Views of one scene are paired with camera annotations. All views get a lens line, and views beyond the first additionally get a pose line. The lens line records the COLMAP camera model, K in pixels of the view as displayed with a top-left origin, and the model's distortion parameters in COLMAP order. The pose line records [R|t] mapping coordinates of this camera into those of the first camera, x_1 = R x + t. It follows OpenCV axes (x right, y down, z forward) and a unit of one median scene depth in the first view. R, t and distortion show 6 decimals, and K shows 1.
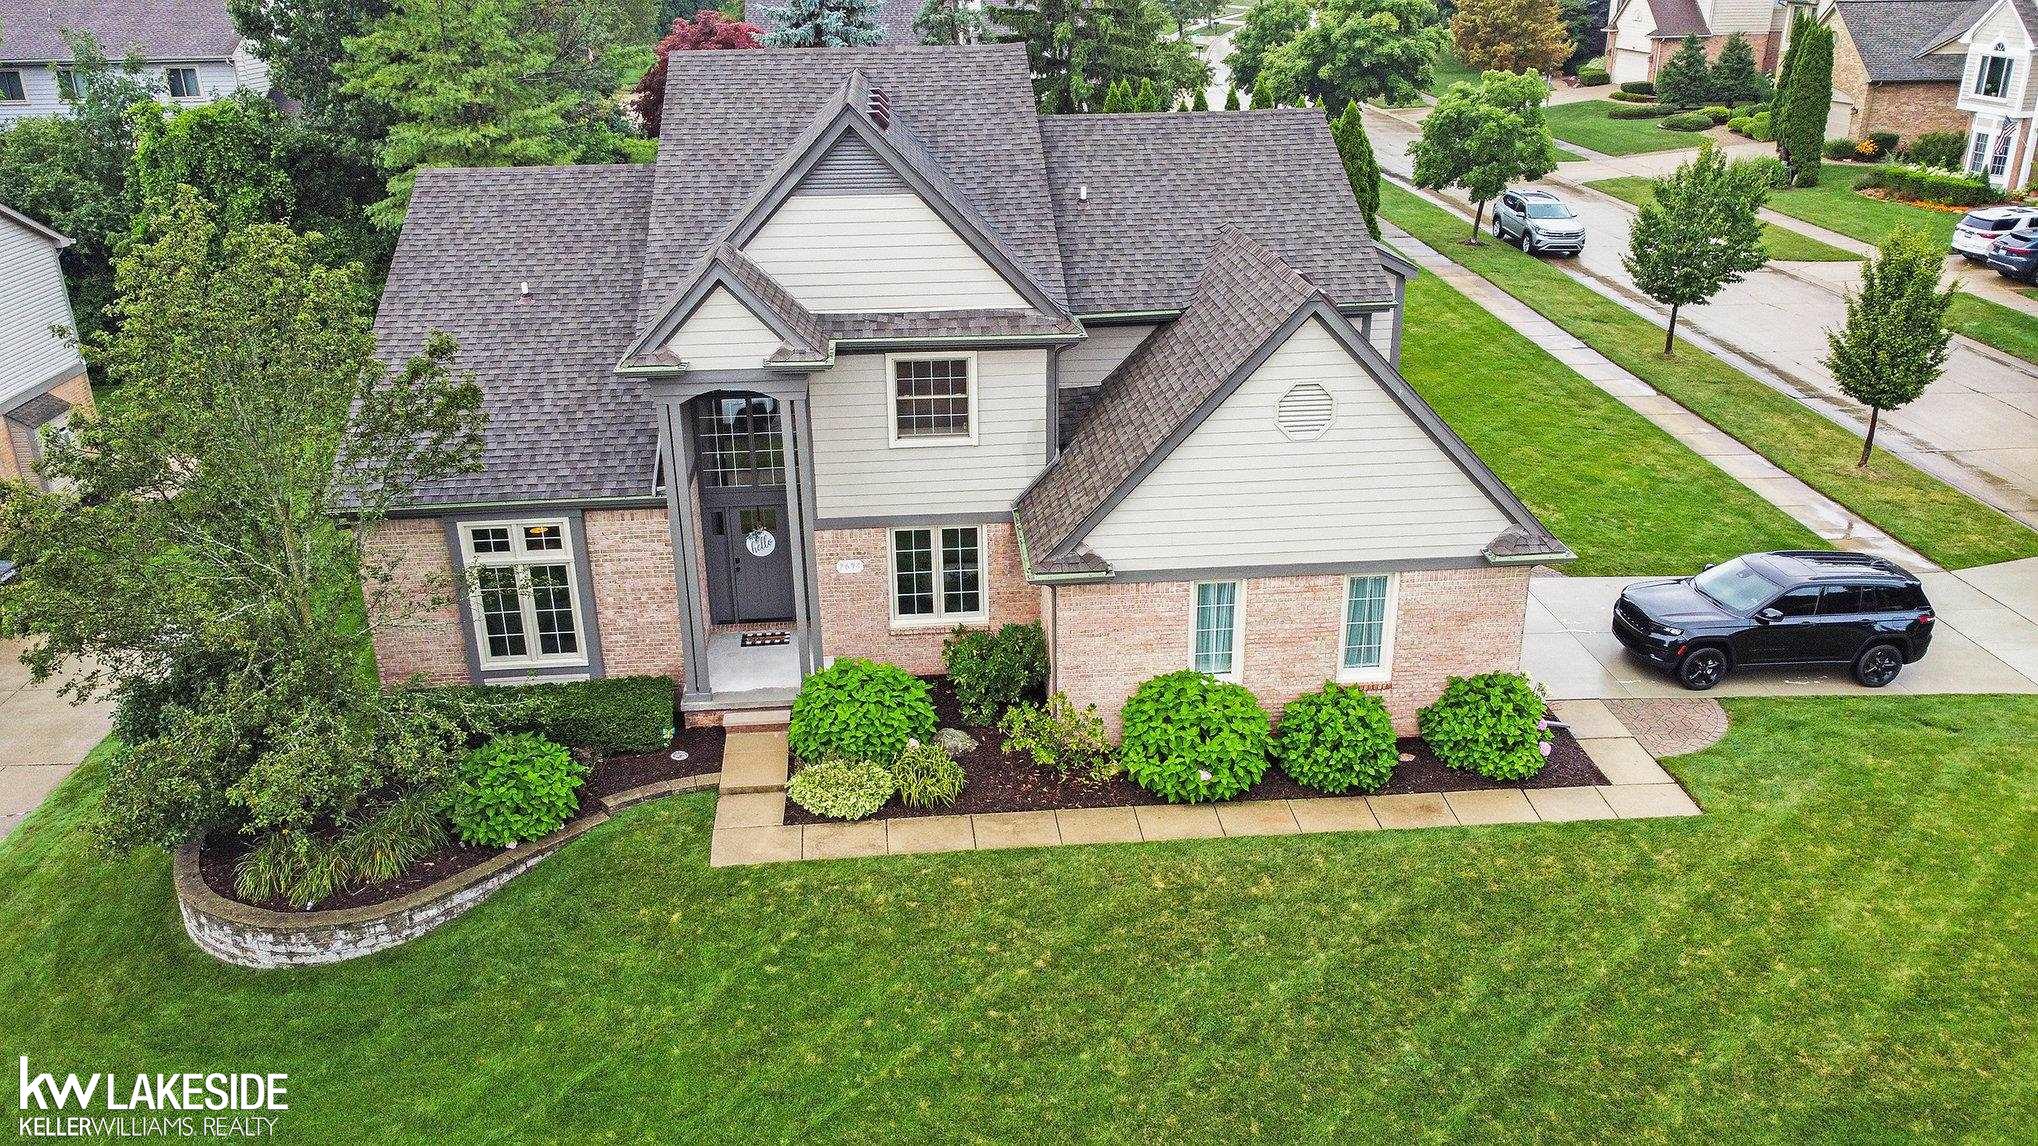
lens RADIAL K [[1445.8, 0, 1027.3], [0, 1445.8, 568.5], [0, 0, 1]] dist [0.008408, -0.002899]
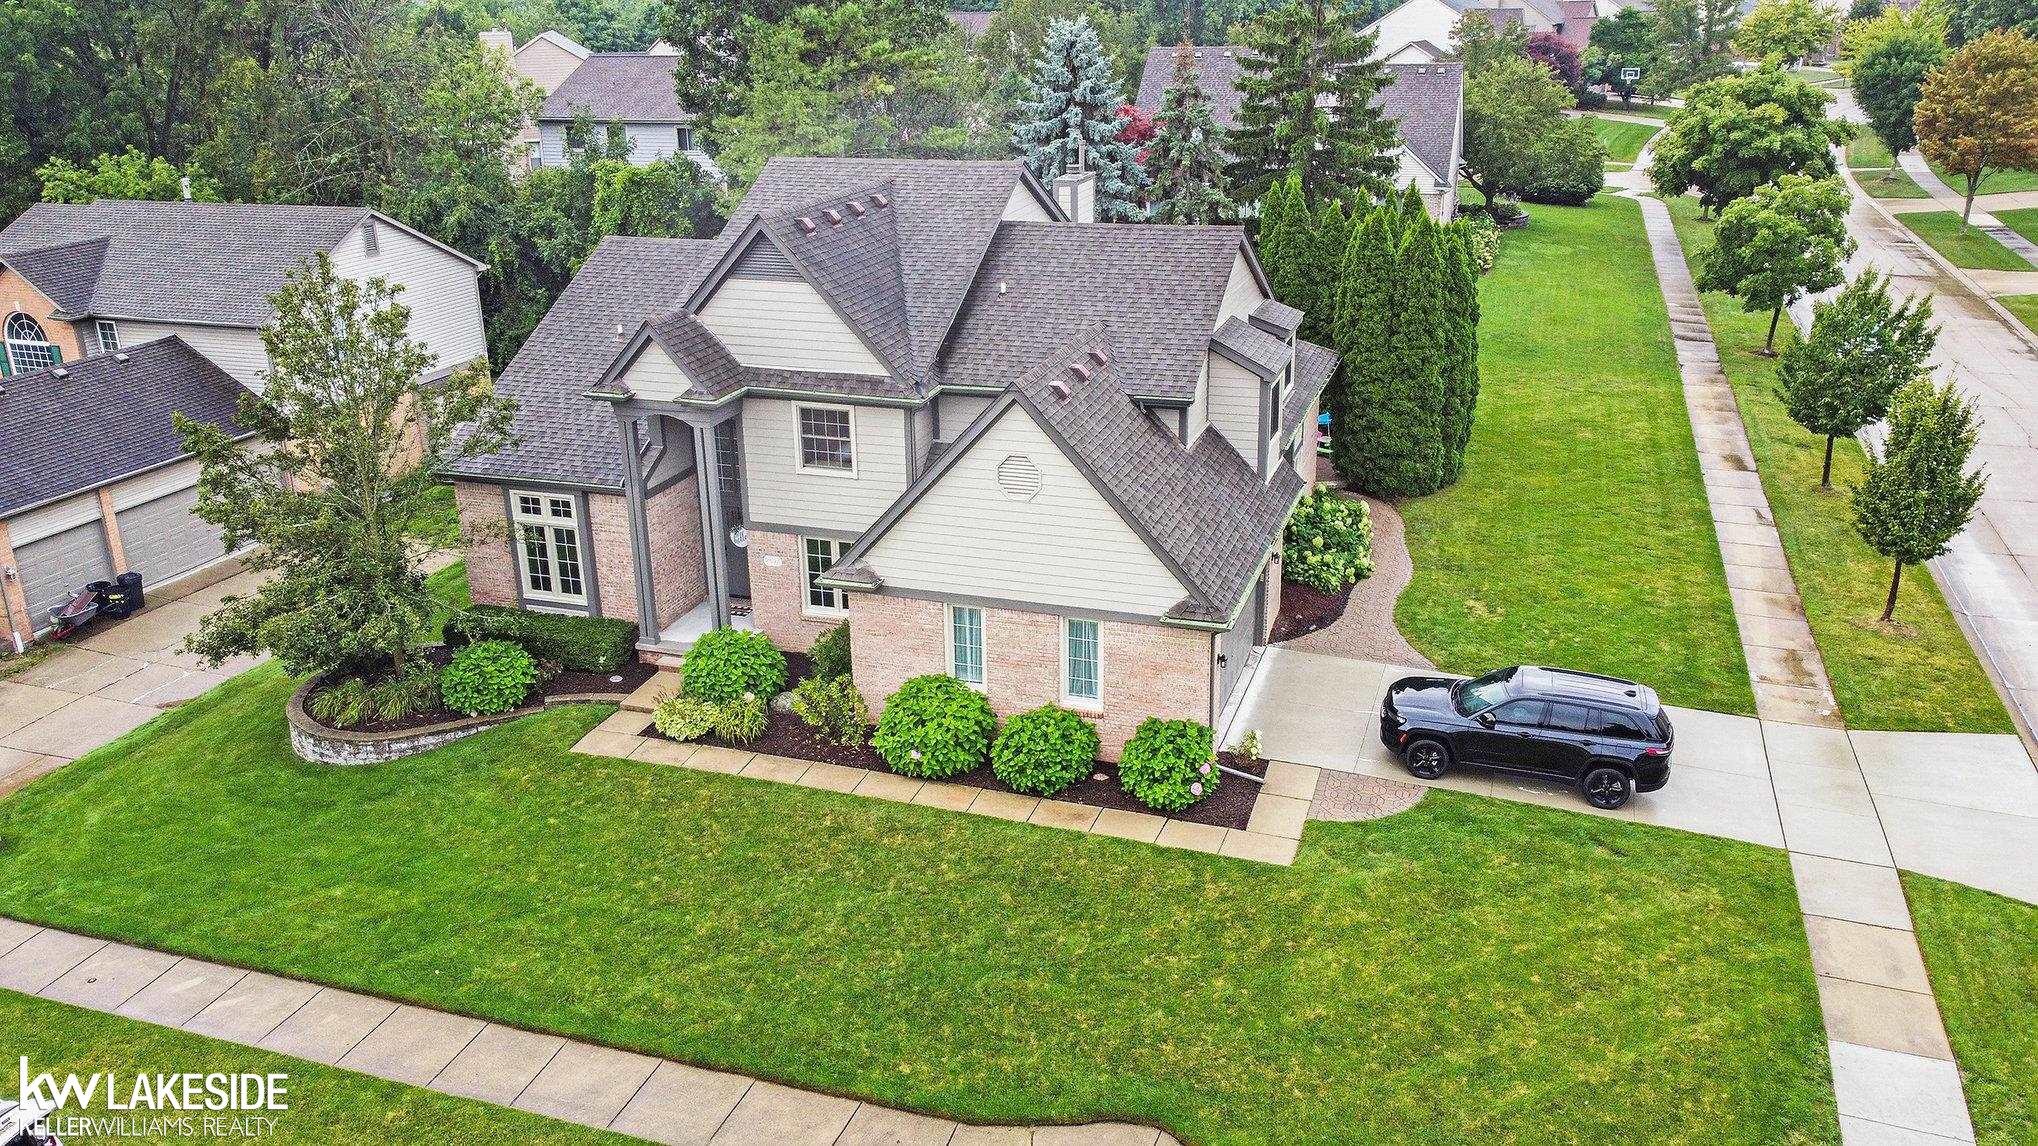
lens RADIAL K [[1445.8, 0, 1012.6], [0, 1445.8, 571.7], [0, 0, 1]] dist [0.008408, -0.002899]
pose [[0.923241, 0.137973, -0.358594, 0.586268], [-0.148465, 0.988916, -0.001743, -0.023500], [0.354379, 0.054848, 0.933492, -0.144792]]
